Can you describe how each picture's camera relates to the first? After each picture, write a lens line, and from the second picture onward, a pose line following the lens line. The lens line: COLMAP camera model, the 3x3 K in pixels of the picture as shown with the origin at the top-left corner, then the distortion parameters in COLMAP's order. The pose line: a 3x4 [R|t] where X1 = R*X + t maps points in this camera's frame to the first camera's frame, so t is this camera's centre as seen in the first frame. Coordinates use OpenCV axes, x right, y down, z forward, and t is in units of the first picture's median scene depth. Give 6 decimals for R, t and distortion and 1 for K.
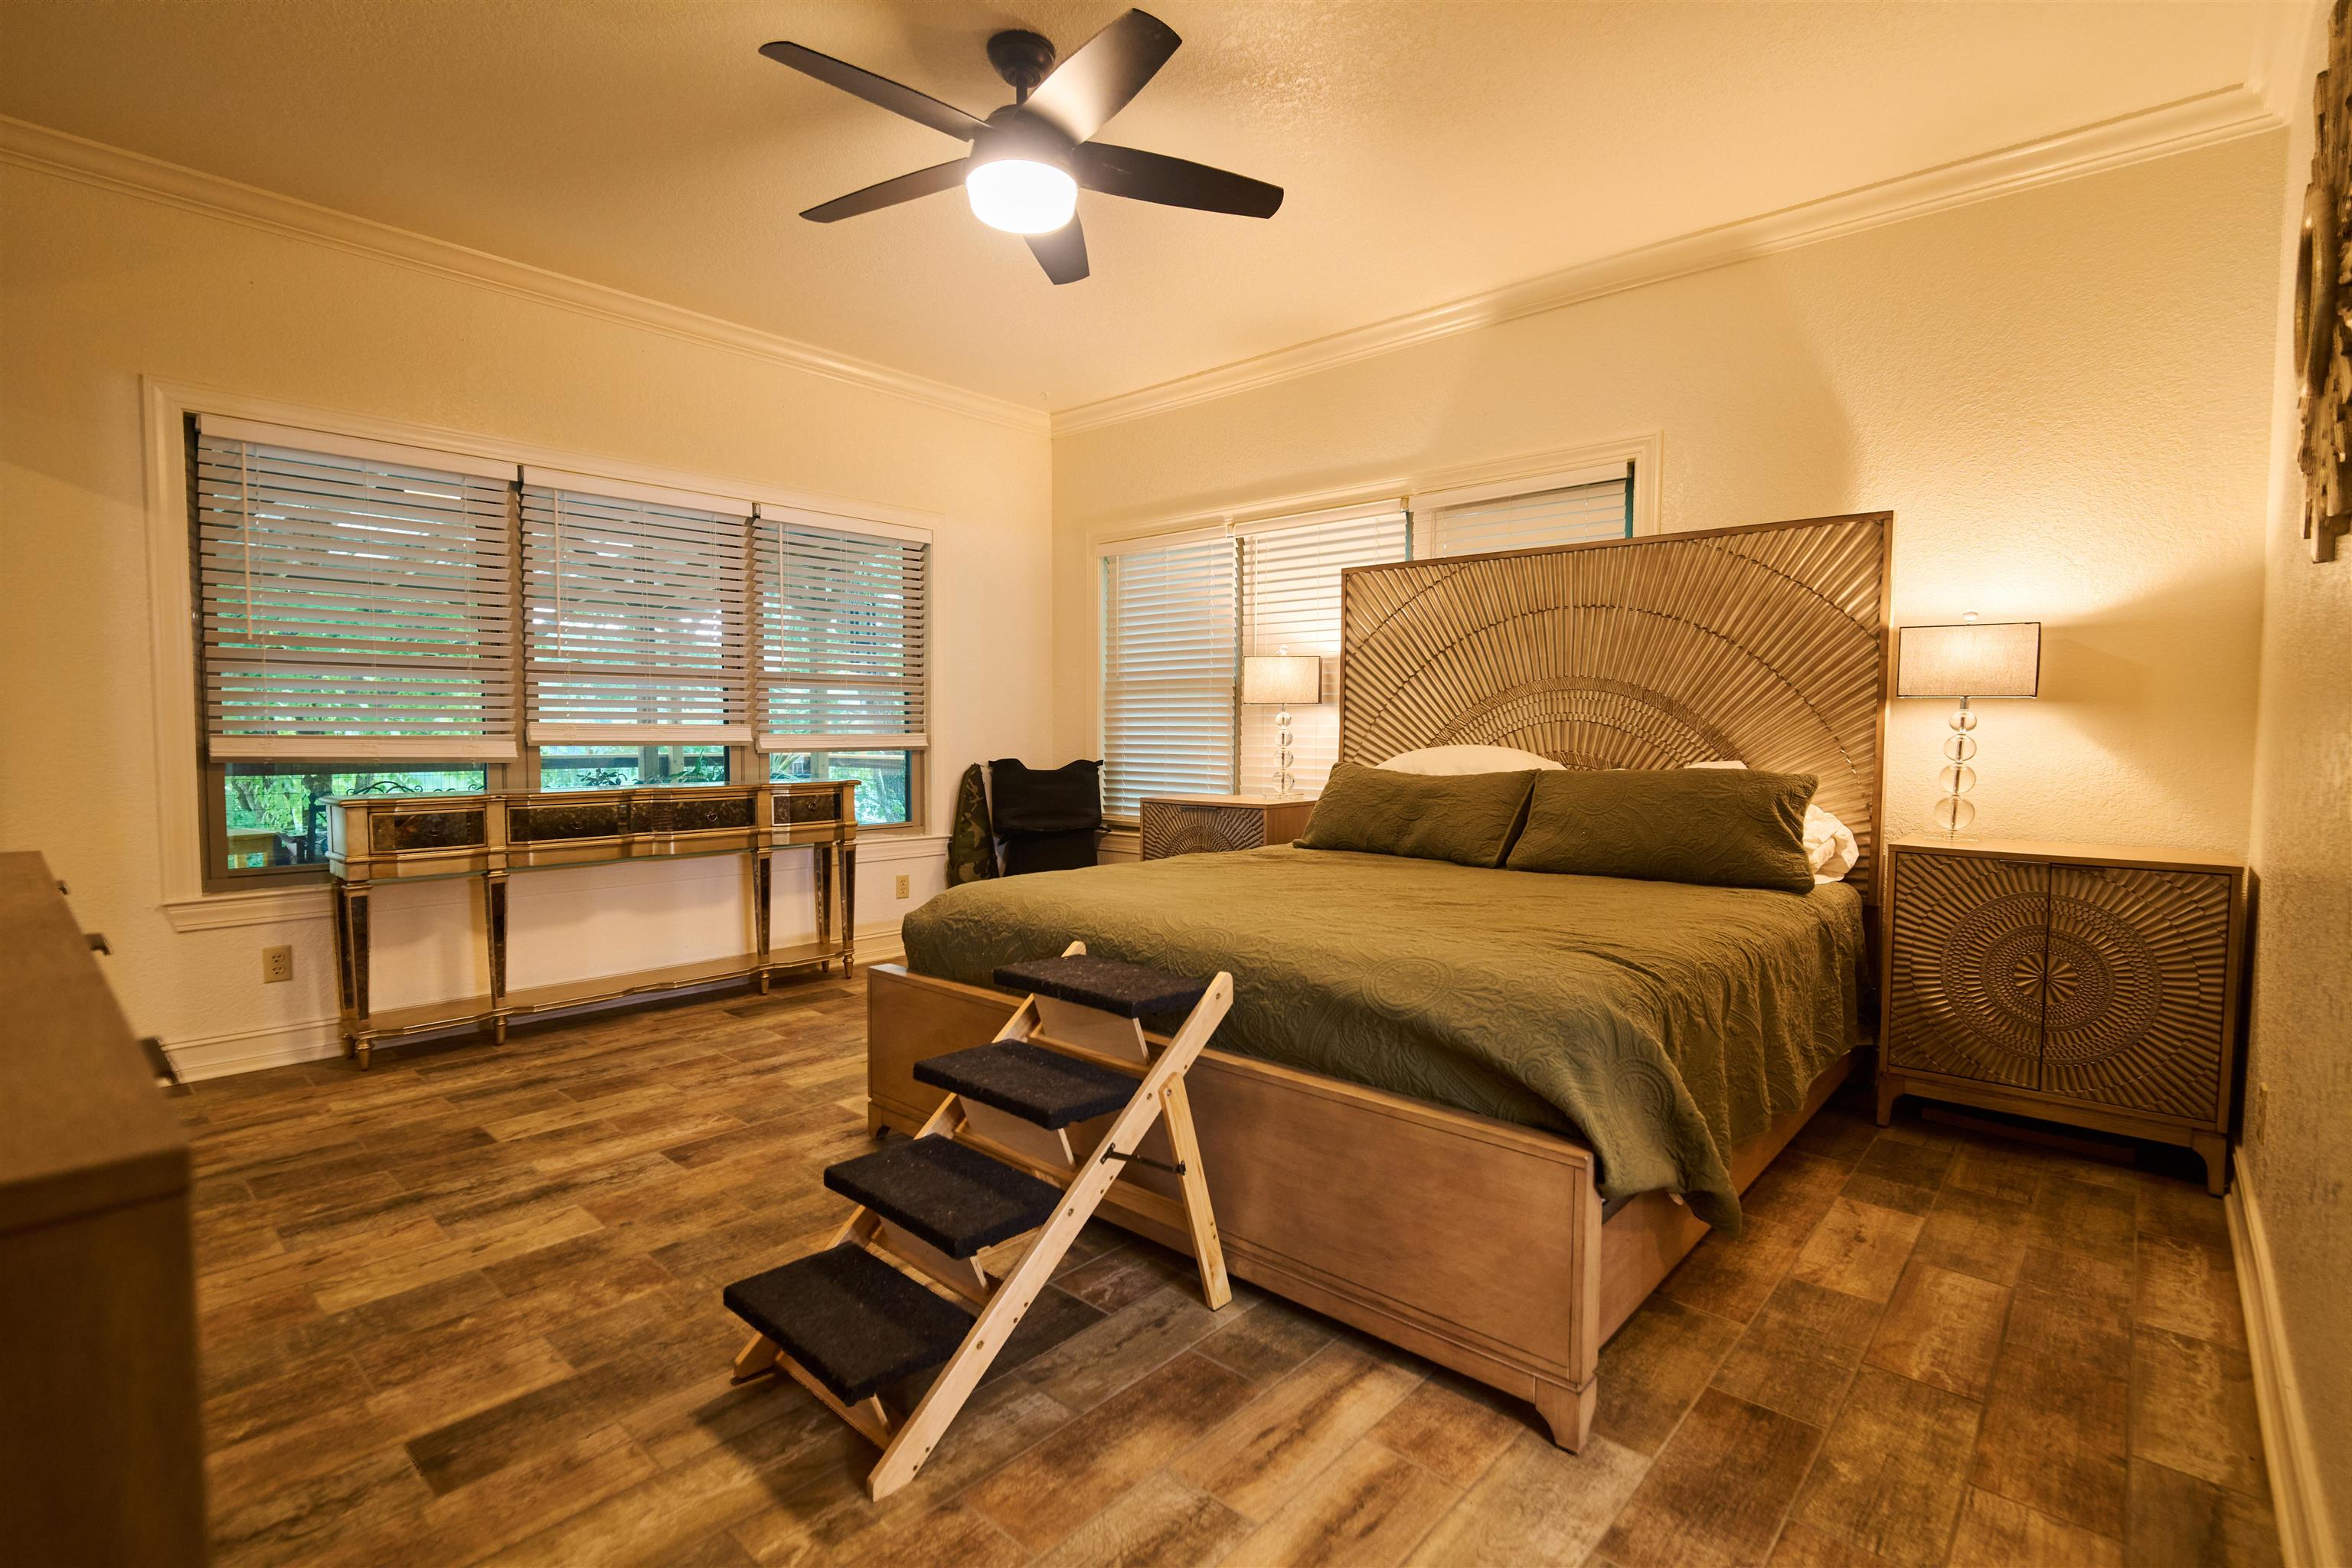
lens RADIAL K [[1085.7, 0, 1176.9], [0, 1085.7, 786.3], [0, 0, 1]] dist [-0.003896, -0.000433]
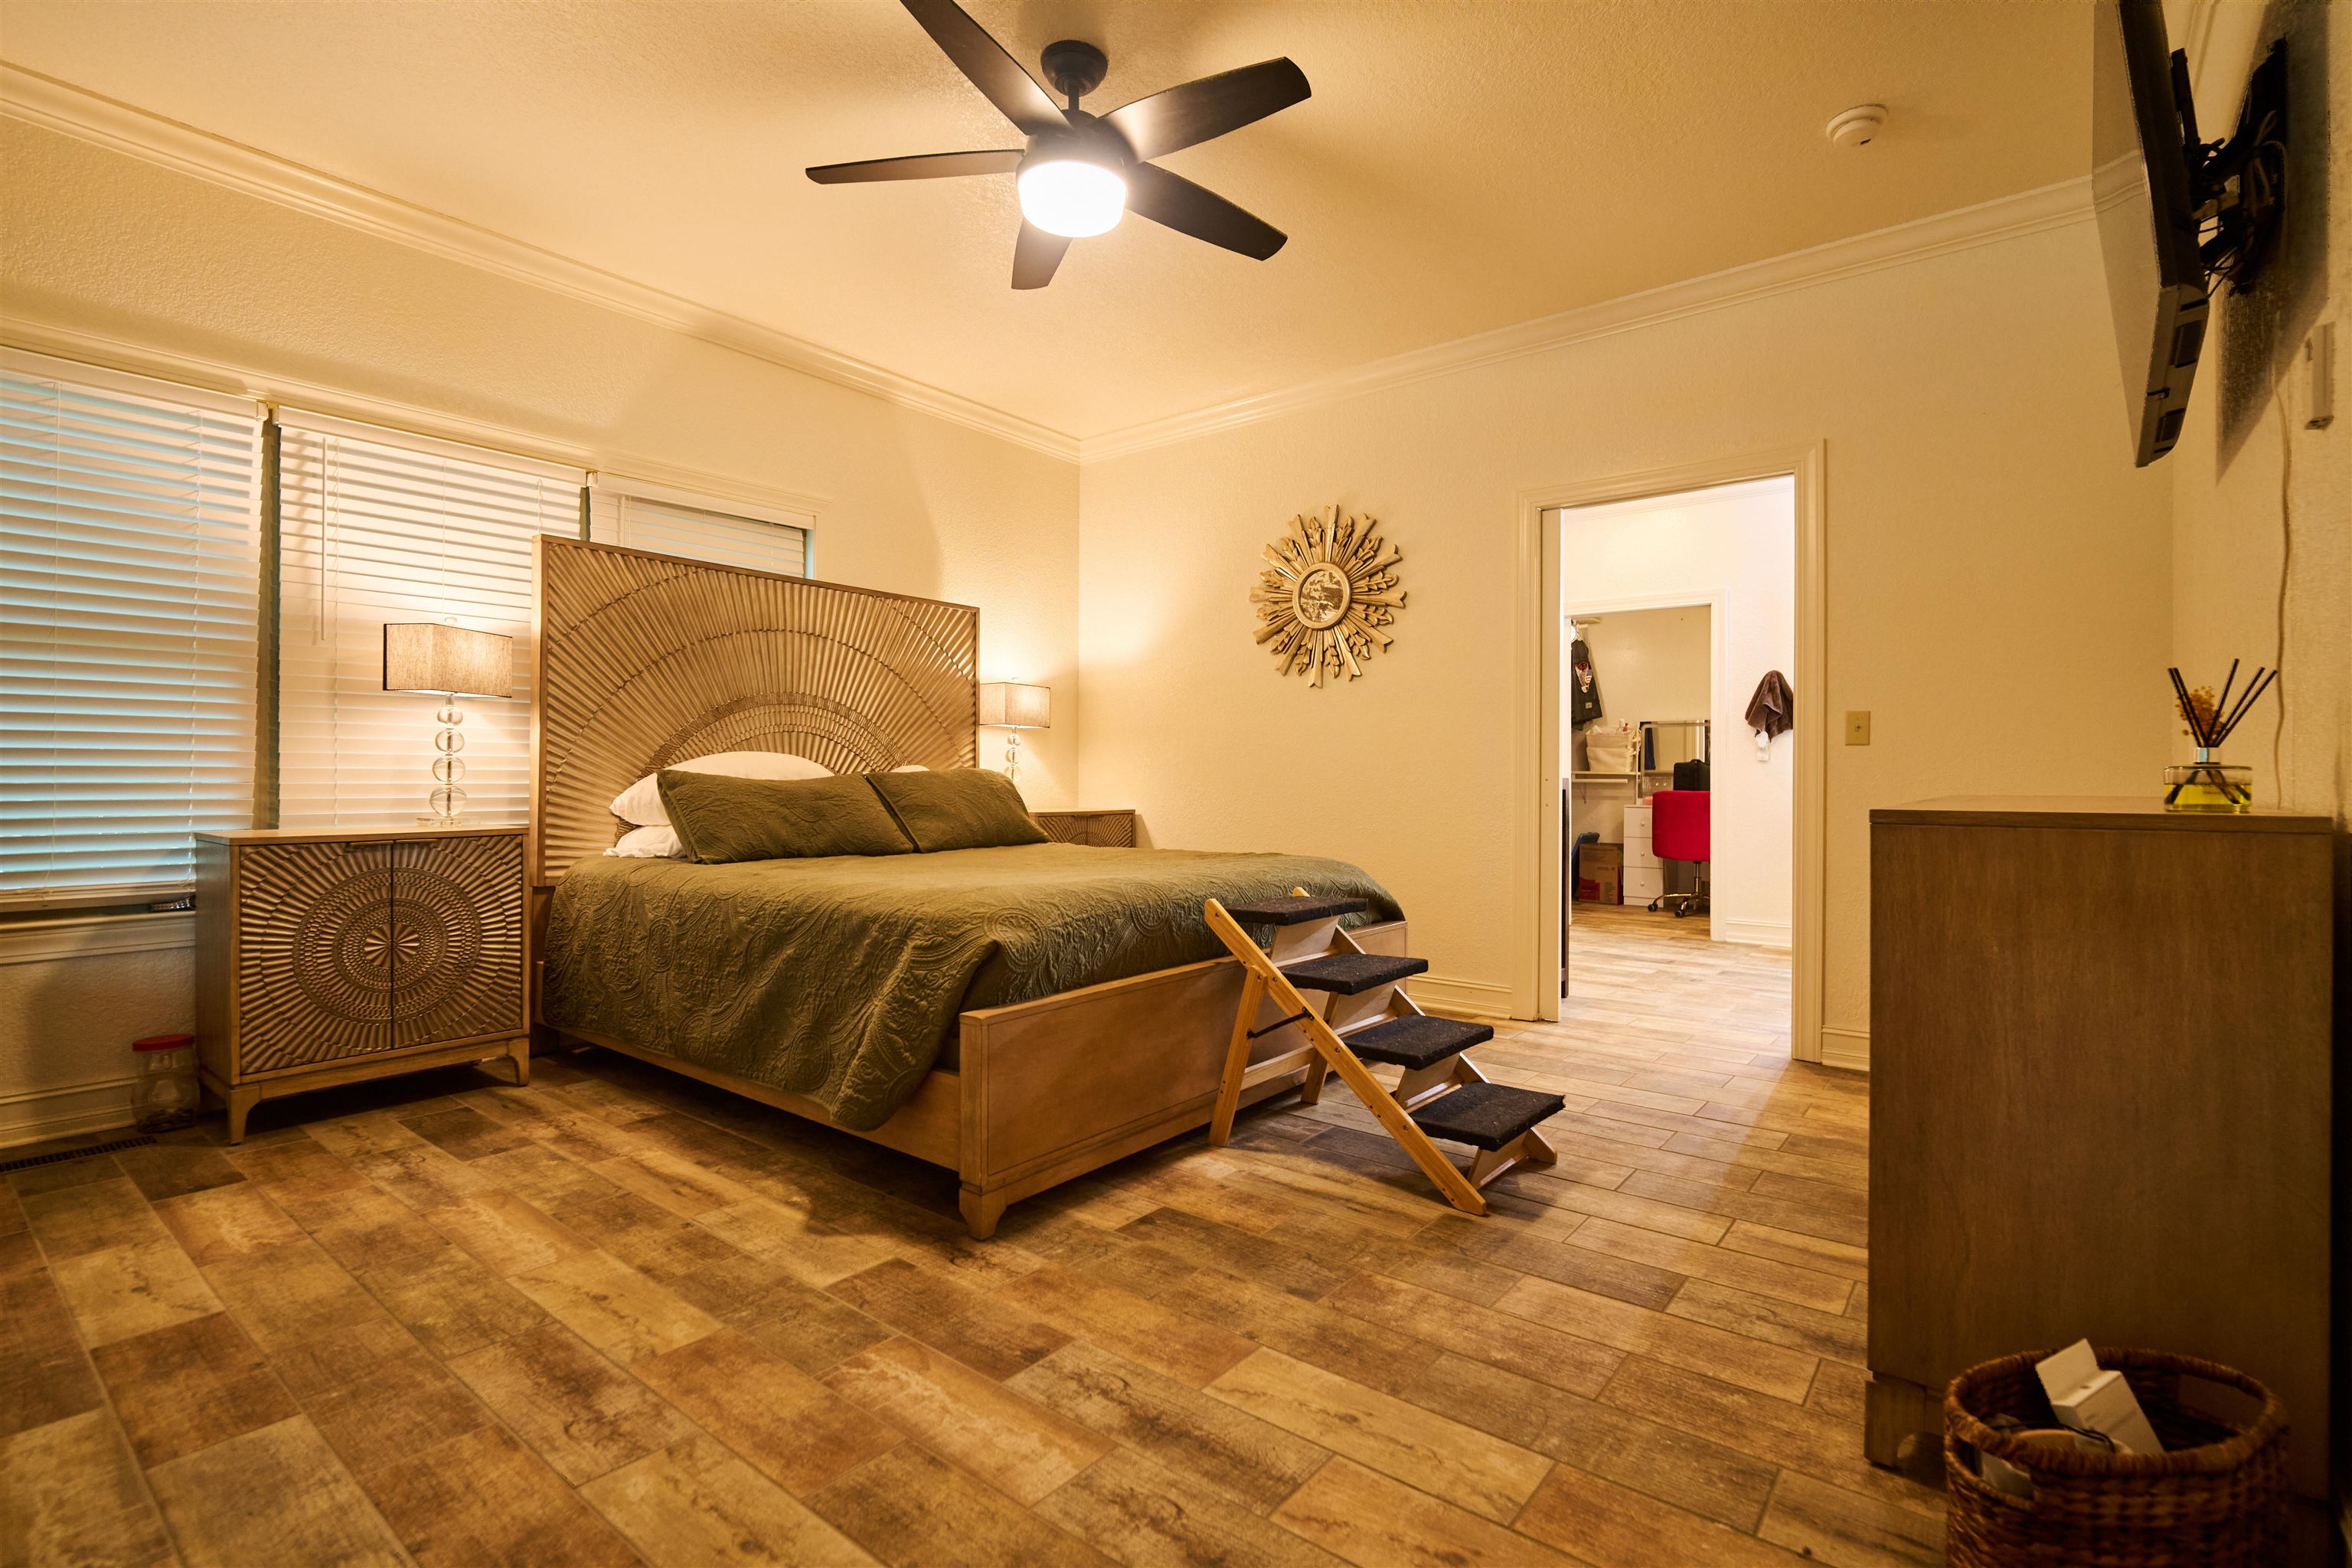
lens RADIAL K [[1085.7, 0, 1176.6], [0, 1085.7, 782.9], [0, 0, 1]] dist [-0.003896, -0.000433]
pose [[-0.054804, -0.010382, 0.998443, -0.949797], [0.047126, 0.998805, 0.012972, -0.003682], [-0.997384, 0.047764, -0.054249, 0.799671]]
